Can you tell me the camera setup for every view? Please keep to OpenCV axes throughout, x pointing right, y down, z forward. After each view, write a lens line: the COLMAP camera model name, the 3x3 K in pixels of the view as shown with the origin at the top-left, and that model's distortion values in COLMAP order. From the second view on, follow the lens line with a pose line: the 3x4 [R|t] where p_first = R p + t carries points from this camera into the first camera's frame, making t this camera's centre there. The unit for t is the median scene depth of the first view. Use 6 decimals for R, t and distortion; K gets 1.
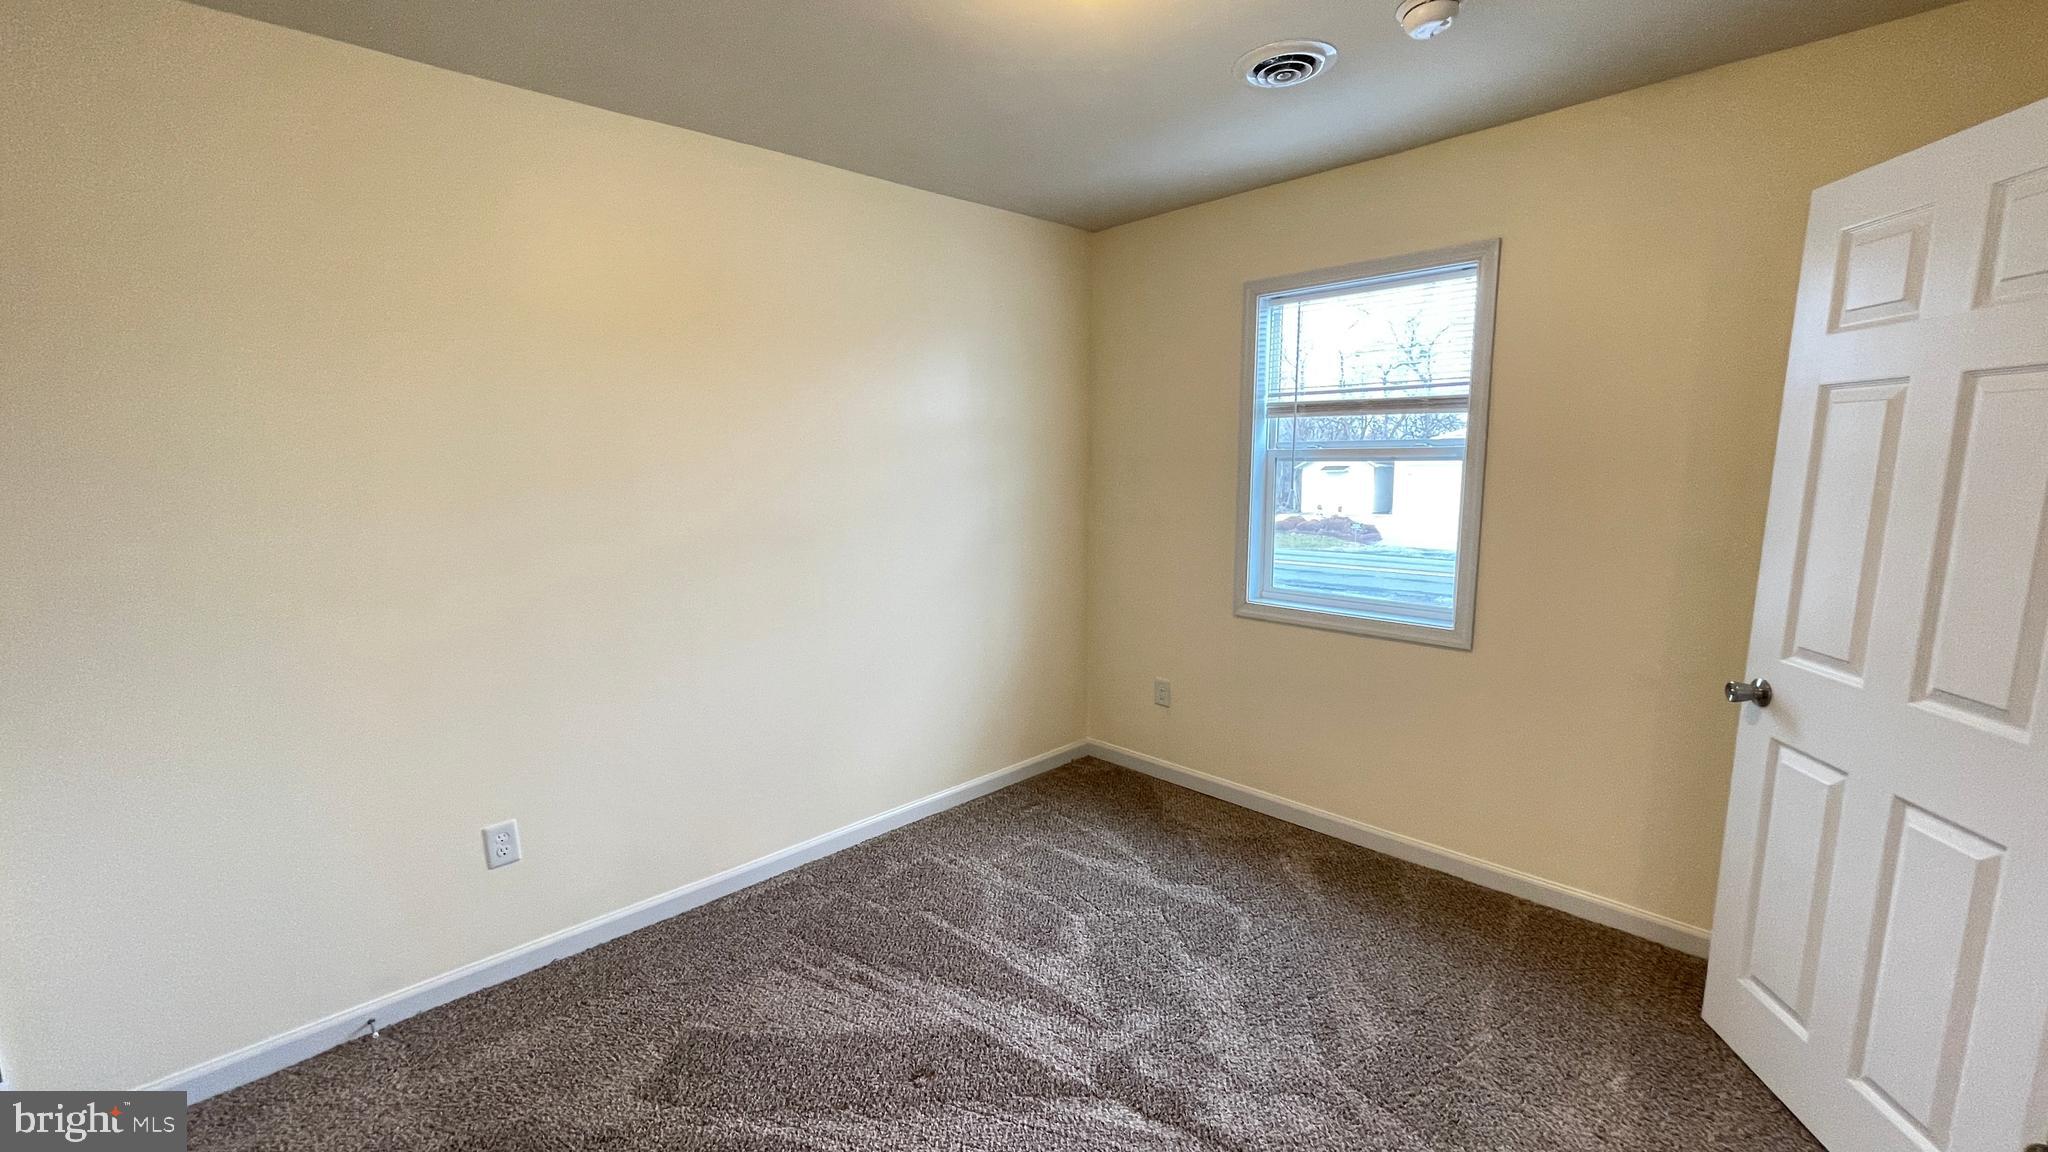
lens RADIAL K [[849.8, 0, 1024.0], [0, 849.8, 576.0], [0, 0, 1]] dist [-0.001366, -0.000112]
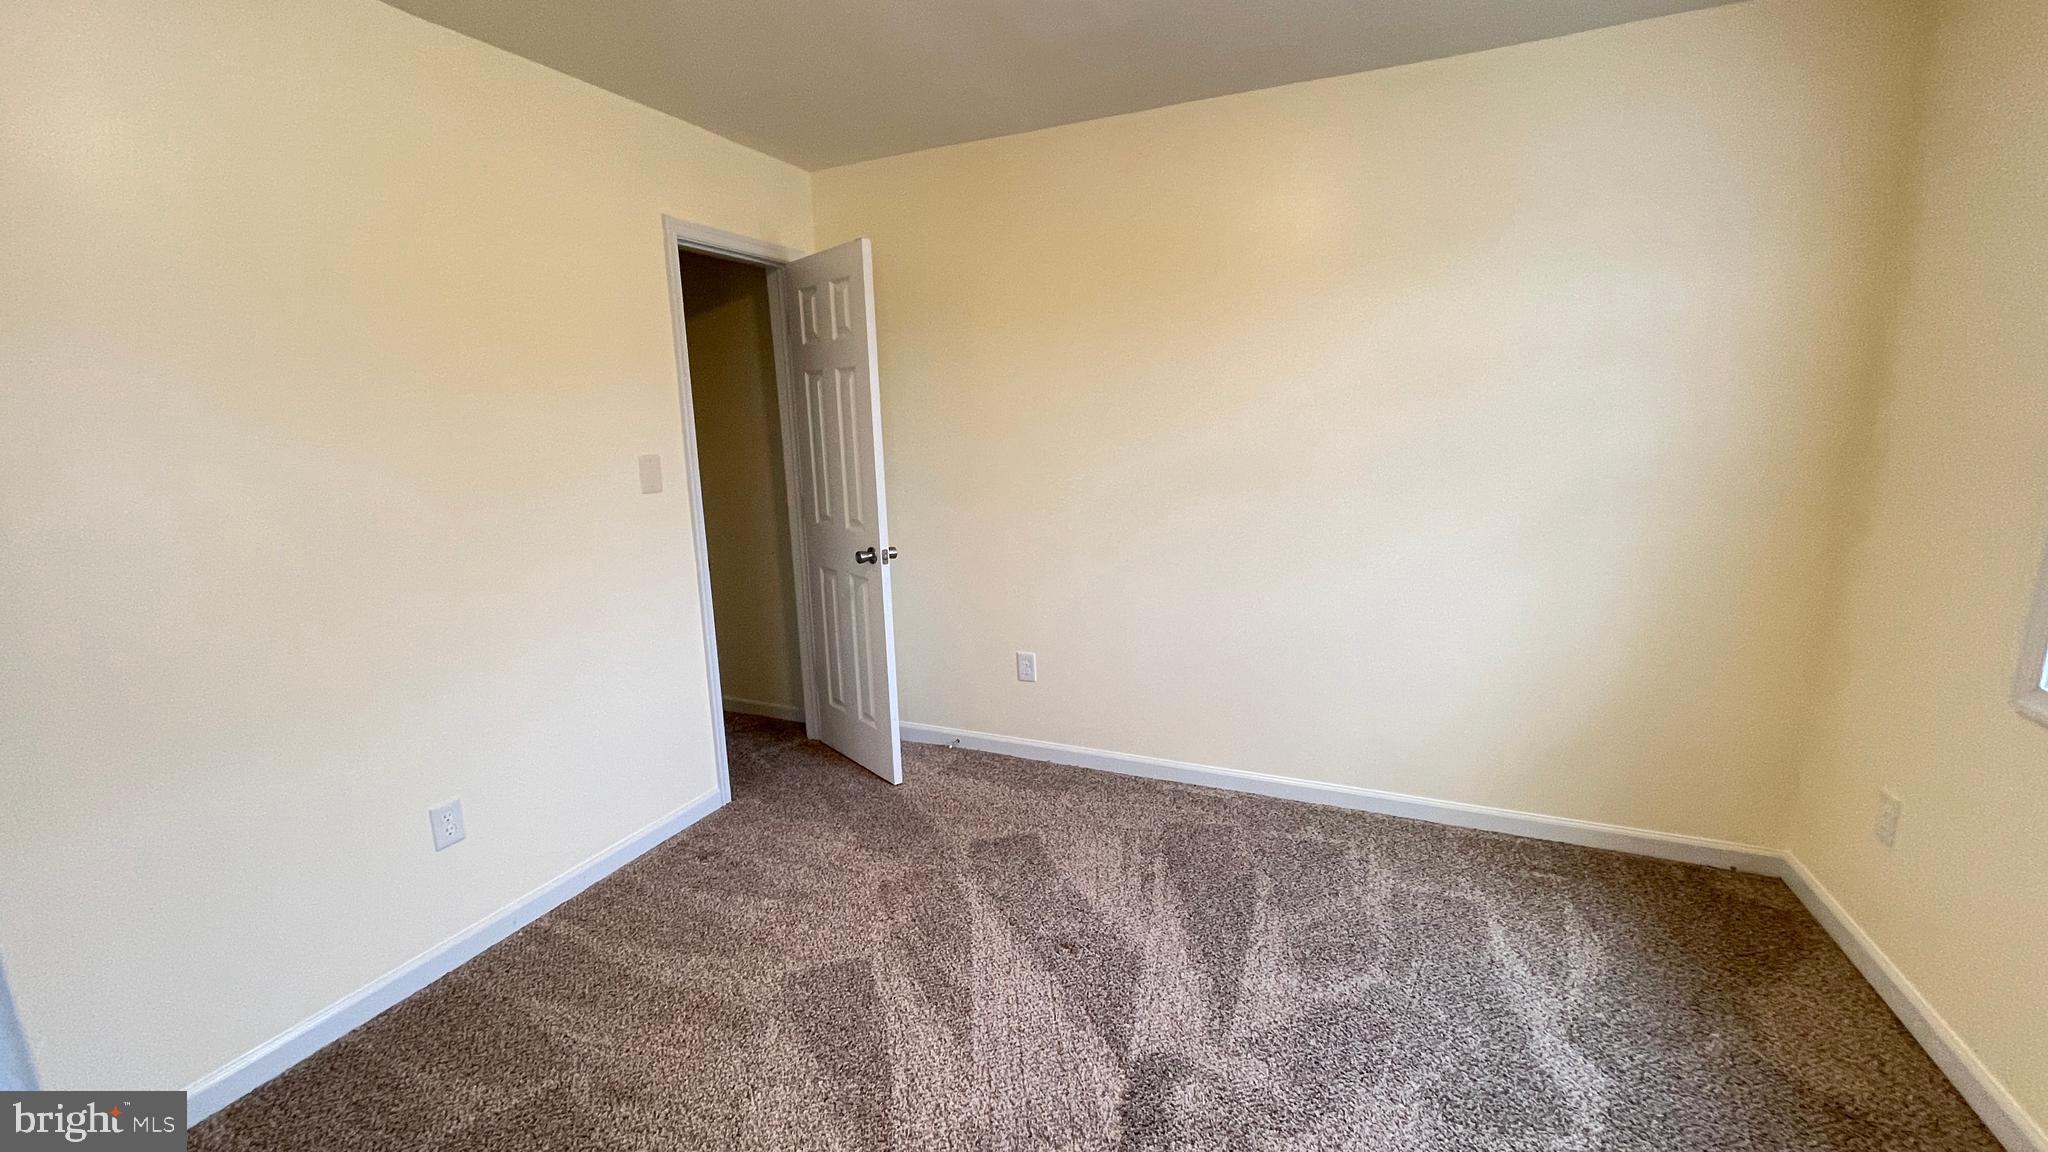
lens RADIAL K [[830.2, 0, 1015.6], [0, 830.2, 579.6], [0, 0, 1]] dist [-0.000538, -0.000236]
pose [[0.369212, 0.176694, -0.912393, 0.645474], [-0.122510, 0.982445, 0.140685, -0.033939], [0.921235, 0.059835, 0.384378, 0.400509]]
